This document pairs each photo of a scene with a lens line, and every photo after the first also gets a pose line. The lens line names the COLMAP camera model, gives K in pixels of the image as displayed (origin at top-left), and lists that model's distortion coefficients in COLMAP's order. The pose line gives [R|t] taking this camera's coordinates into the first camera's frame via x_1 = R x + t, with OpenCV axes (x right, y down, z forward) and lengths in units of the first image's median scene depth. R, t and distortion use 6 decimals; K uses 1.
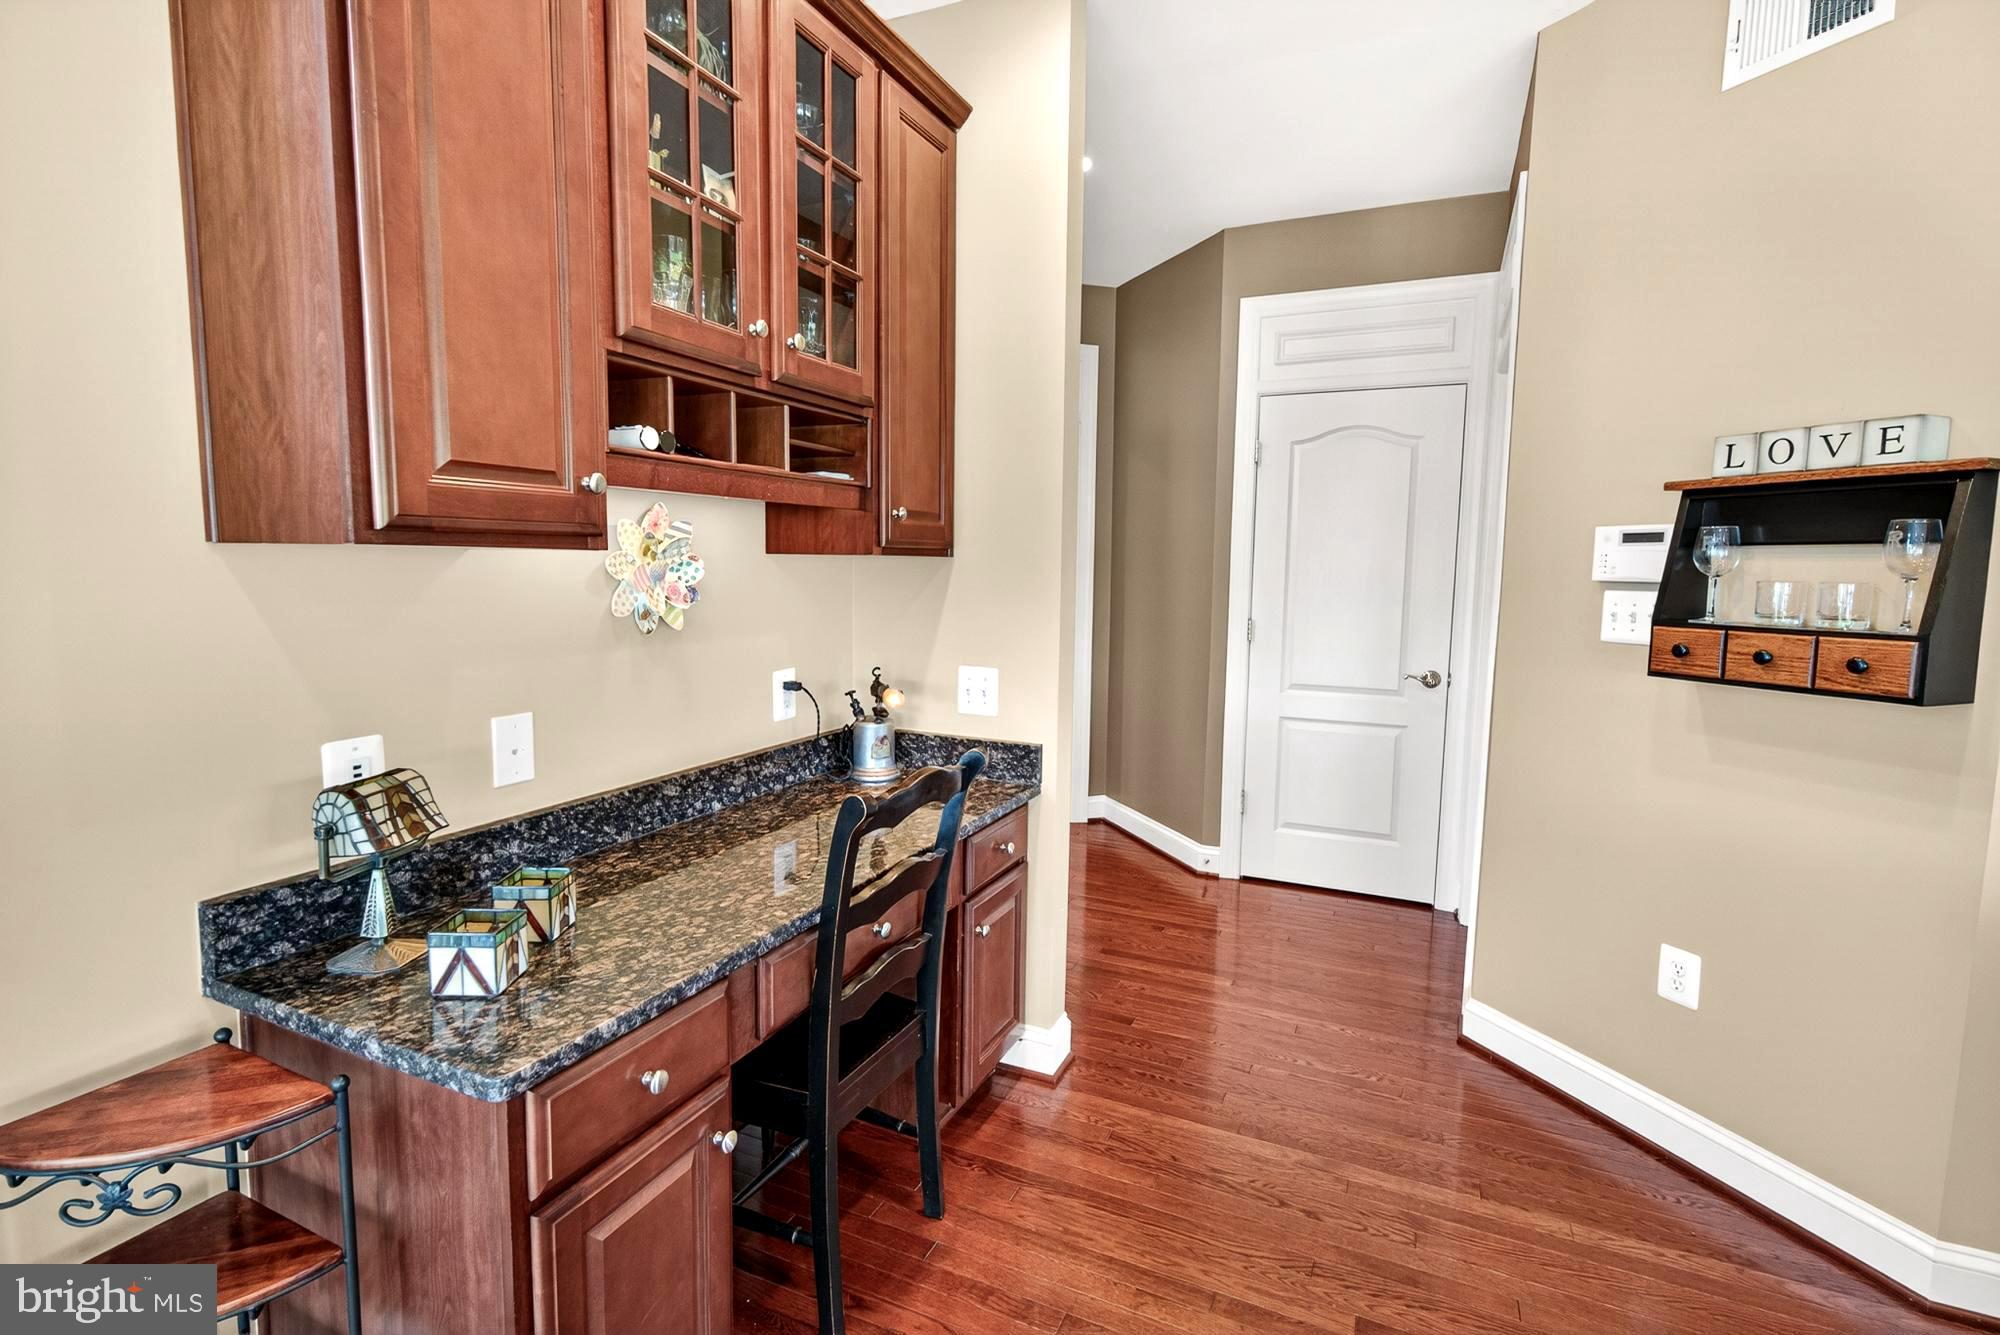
lens RADIAL K [[948.1, 0, 999.9], [0, 948.1, 661.3], [0, 0, 1]] dist [0.001083, -0.000091]
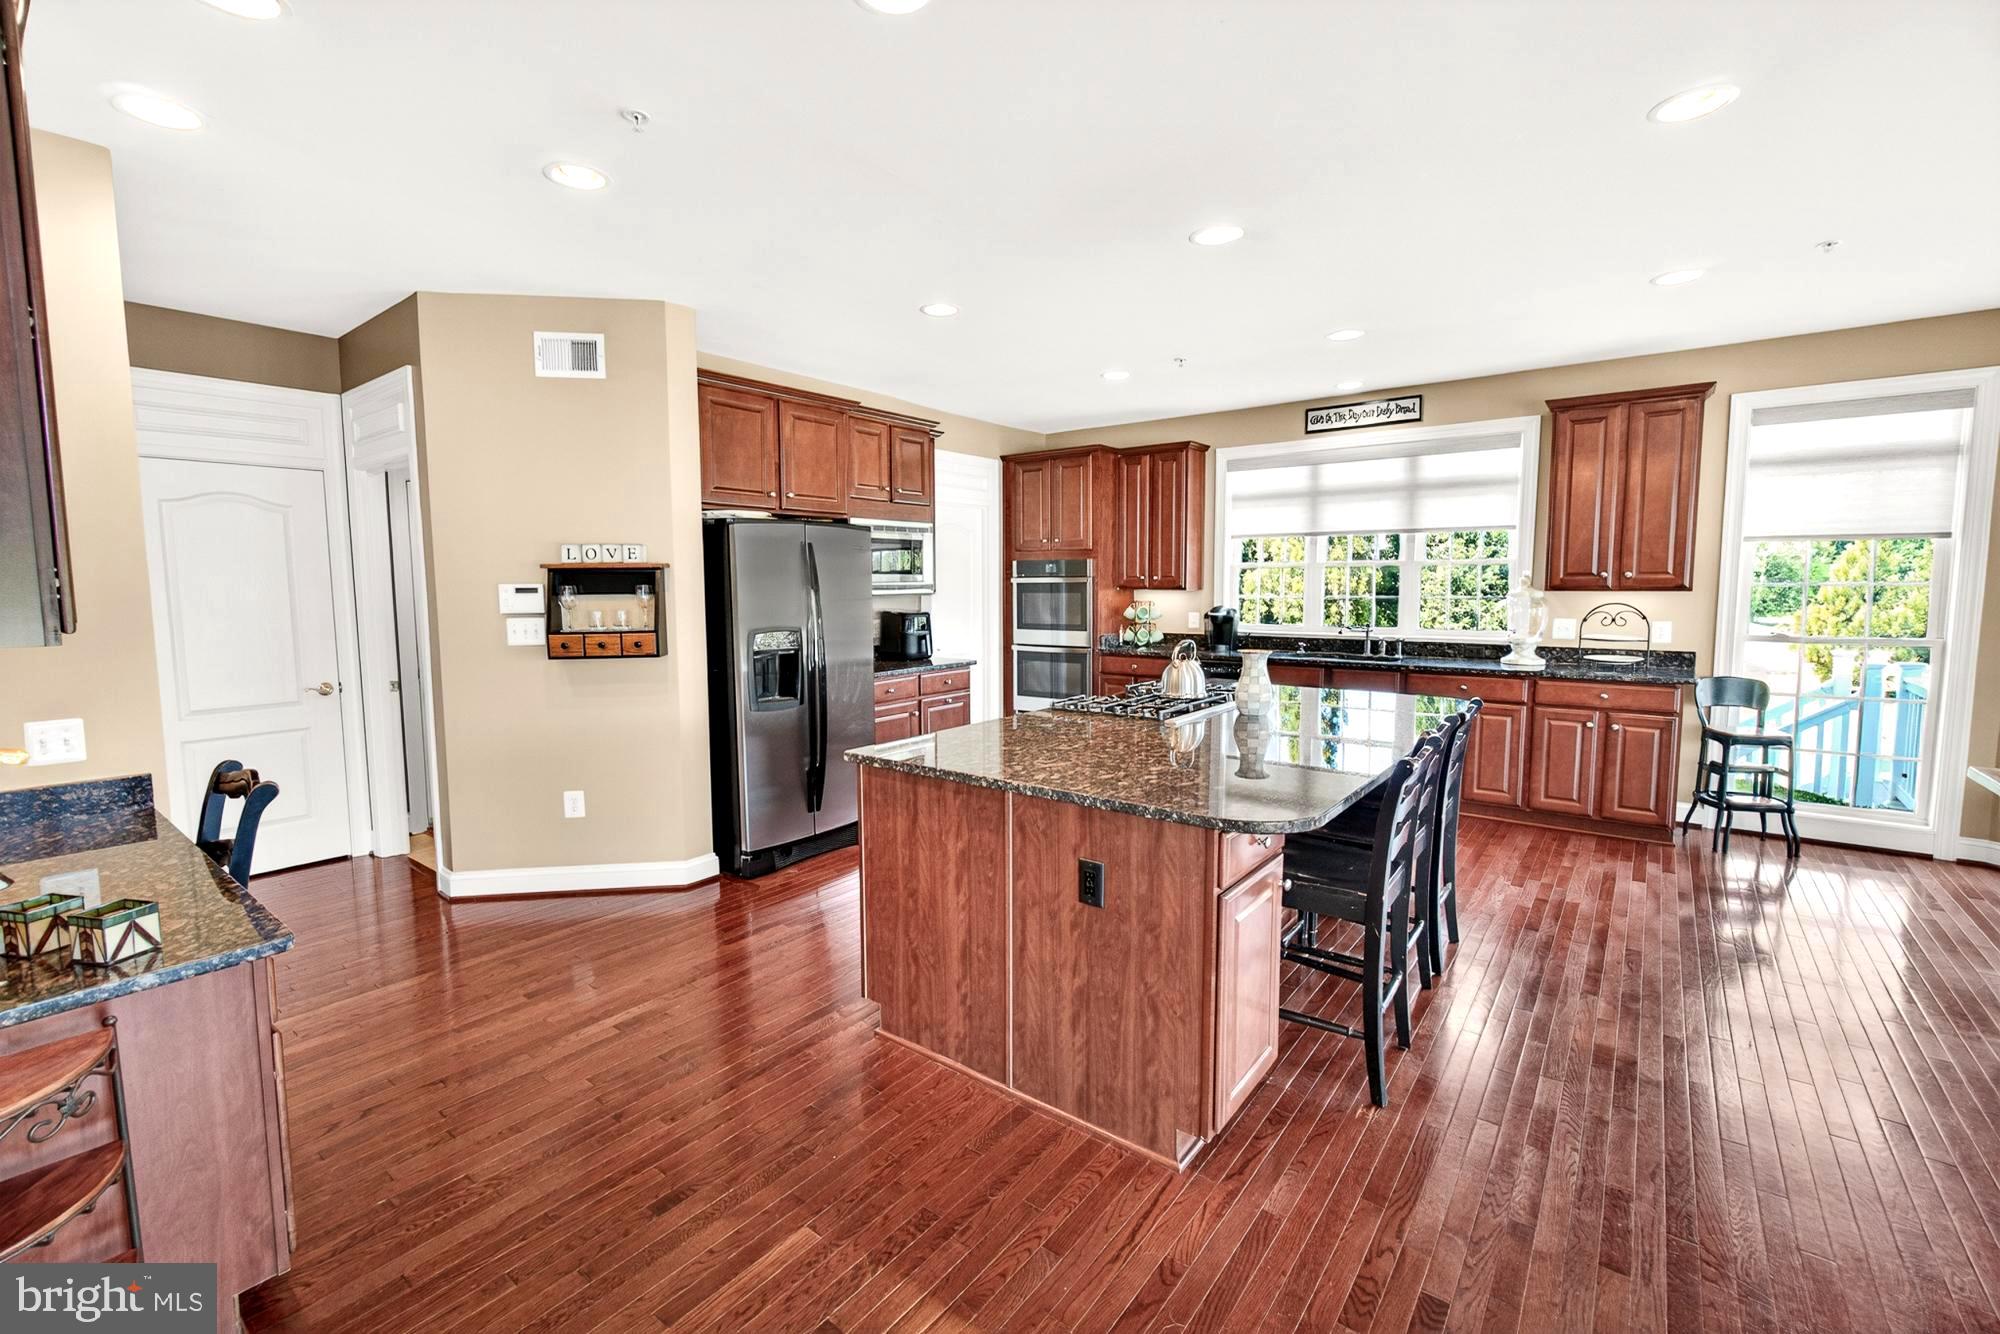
lens RADIAL K [[845.7, 0, 994.8], [0, 845.7, 656.7], [0, 0, 1]] dist [-0.007569, -0.000027]
pose [[0.223266, -0.100975, 0.969513, -0.874844], [0.108533, 0.991011, 0.078220, -0.029312], [-0.968696, 0.087760, 0.232219, -0.352206]]
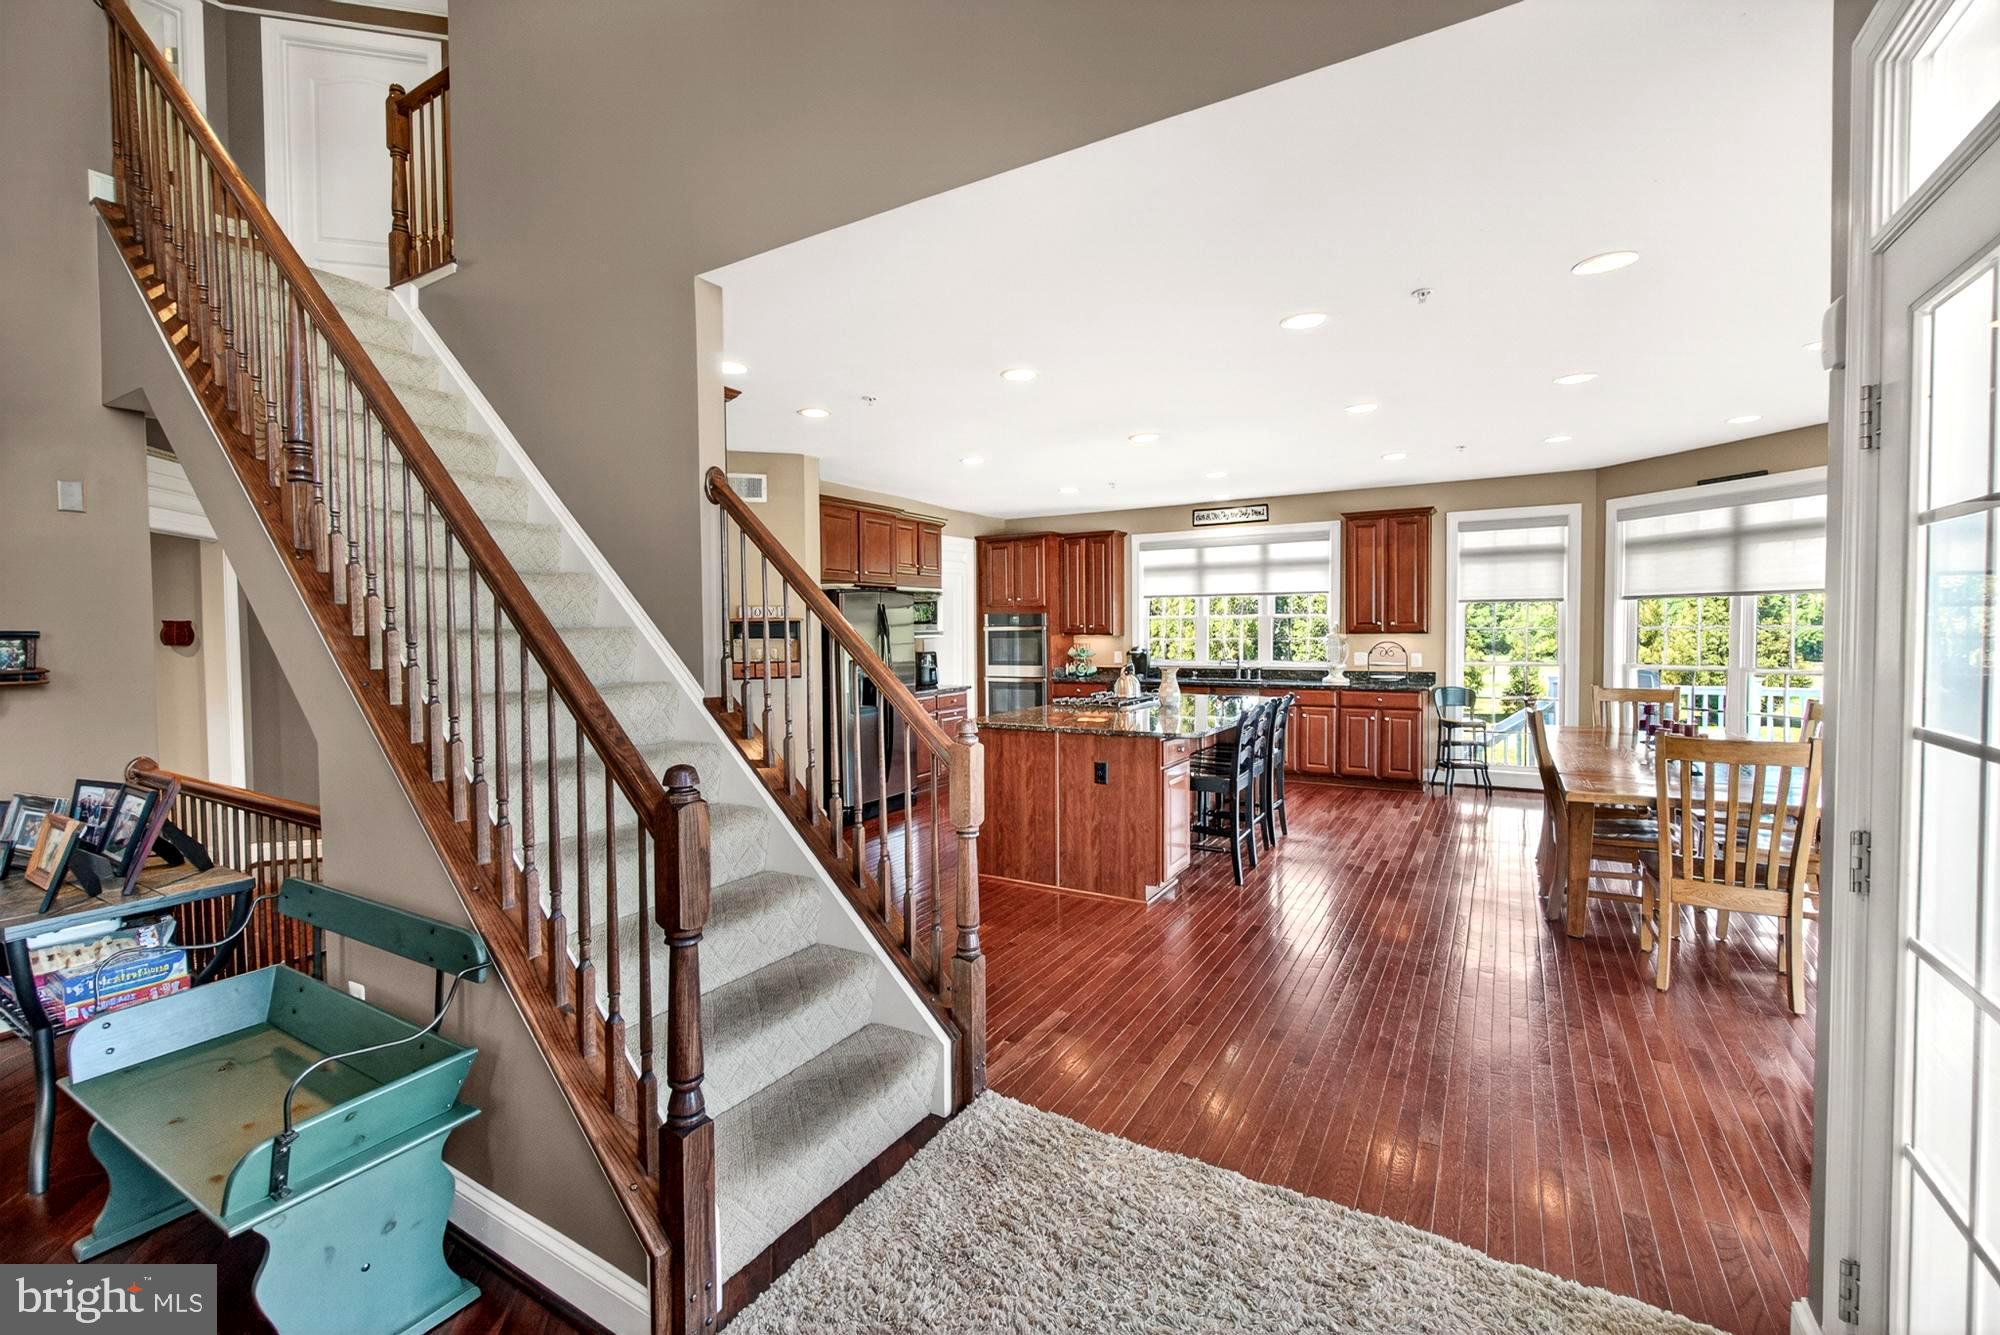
lens RADIAL K [[845.7, 0, 994.8], [0, 845.7, 657.2], [0, 0, 1]] dist [-0.007569, -0.000027]
pose [[0.106523, -0.046105, 0.993241, -2.084549], [0.112212, 0.993100, 0.034064, -0.057849], [-0.987958, 0.107825, 0.110962, -0.197655]]
